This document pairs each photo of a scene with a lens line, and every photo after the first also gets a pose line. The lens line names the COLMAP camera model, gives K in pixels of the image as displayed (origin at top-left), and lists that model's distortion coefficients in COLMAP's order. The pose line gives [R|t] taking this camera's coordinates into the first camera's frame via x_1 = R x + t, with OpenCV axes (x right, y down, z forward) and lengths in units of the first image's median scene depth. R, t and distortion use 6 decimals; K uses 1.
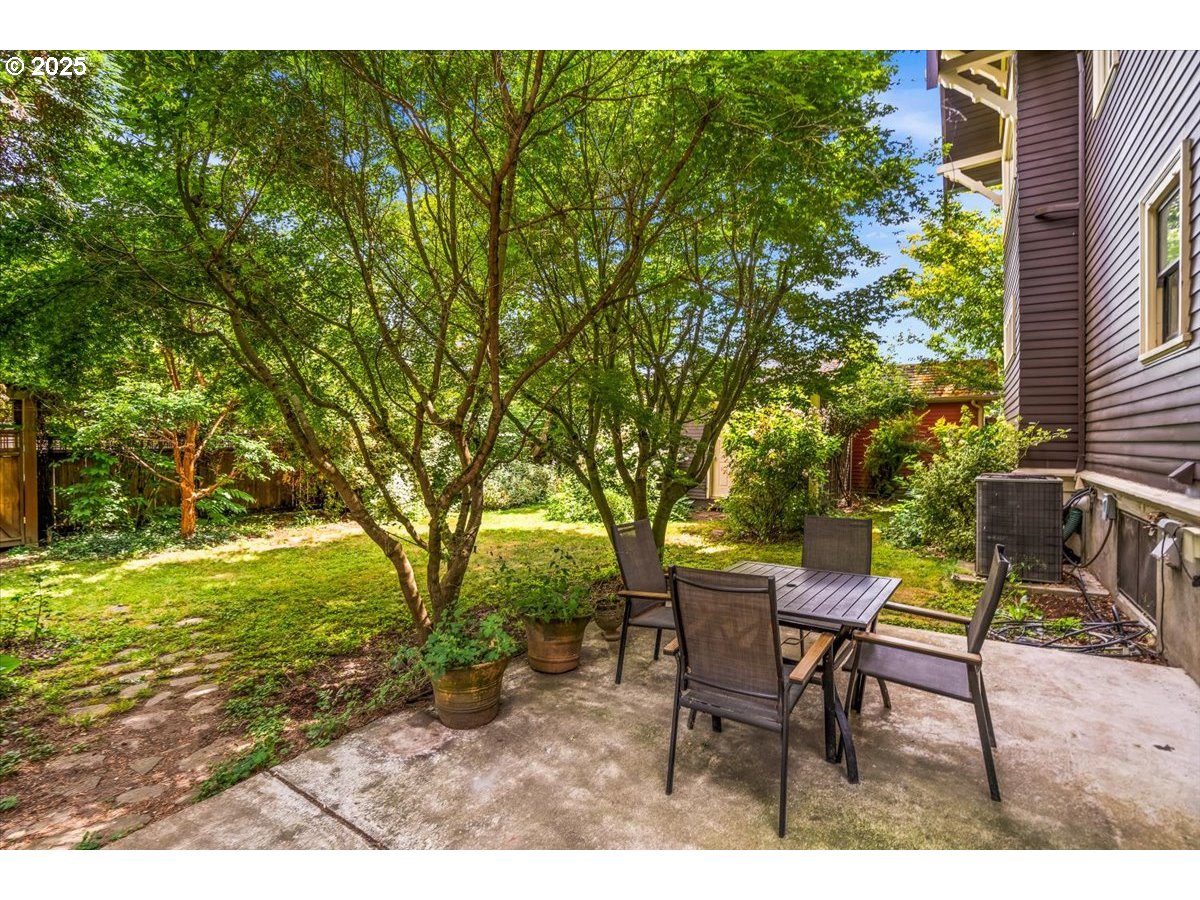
lens RADIAL K [[561.3, 0, 595.2], [0, 561.3, 440.8], [0, 0, 1]] dist [-0.038232, 0.010751]
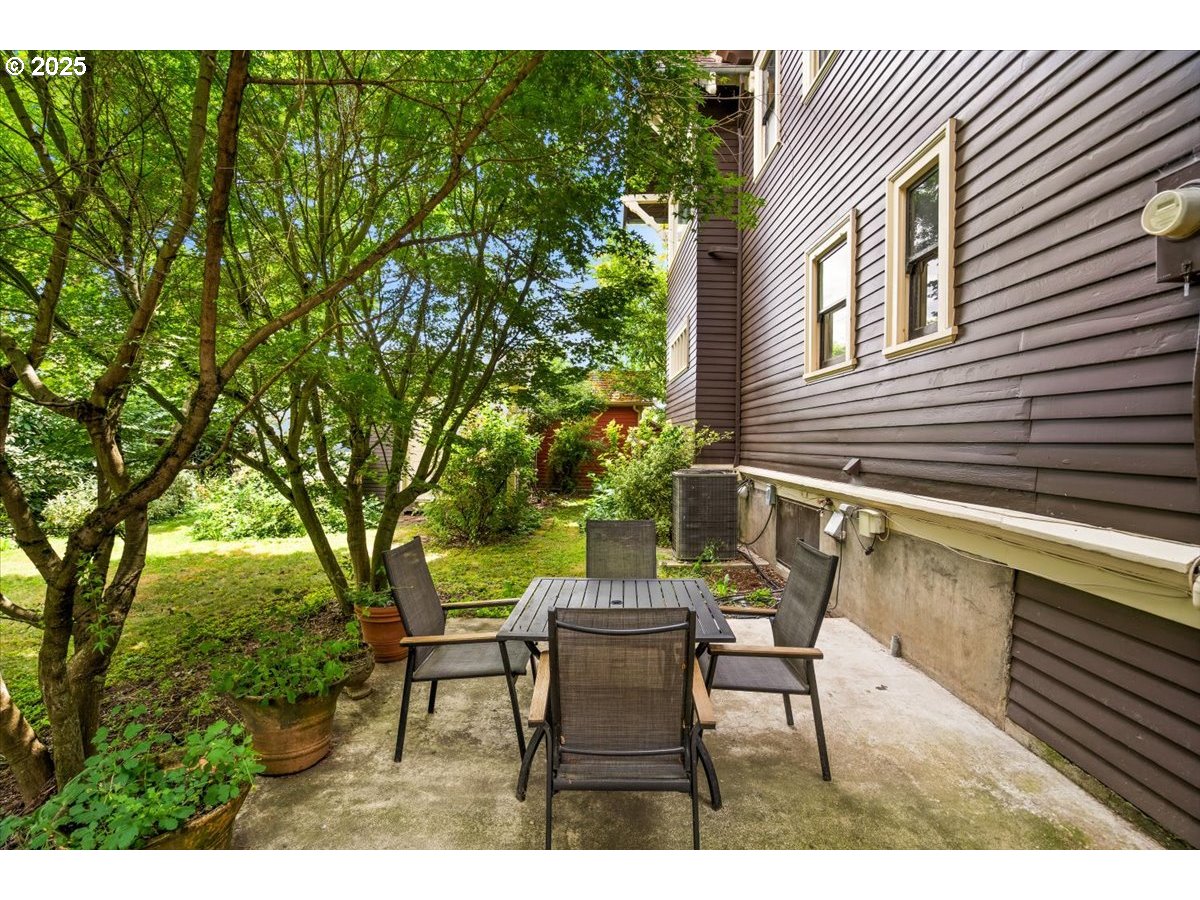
lens RADIAL K [[561.3, 0, 602.2], [0, 561.3, 452.8], [0, 0, 1]] dist [-0.038232, 0.010751]
pose [[0.830538, -0.003611, 0.556950, -0.064706], [-0.010135, 0.999715, 0.021595, 0.000899], [-0.556870, -0.023581, 0.830265, 0.107475]]
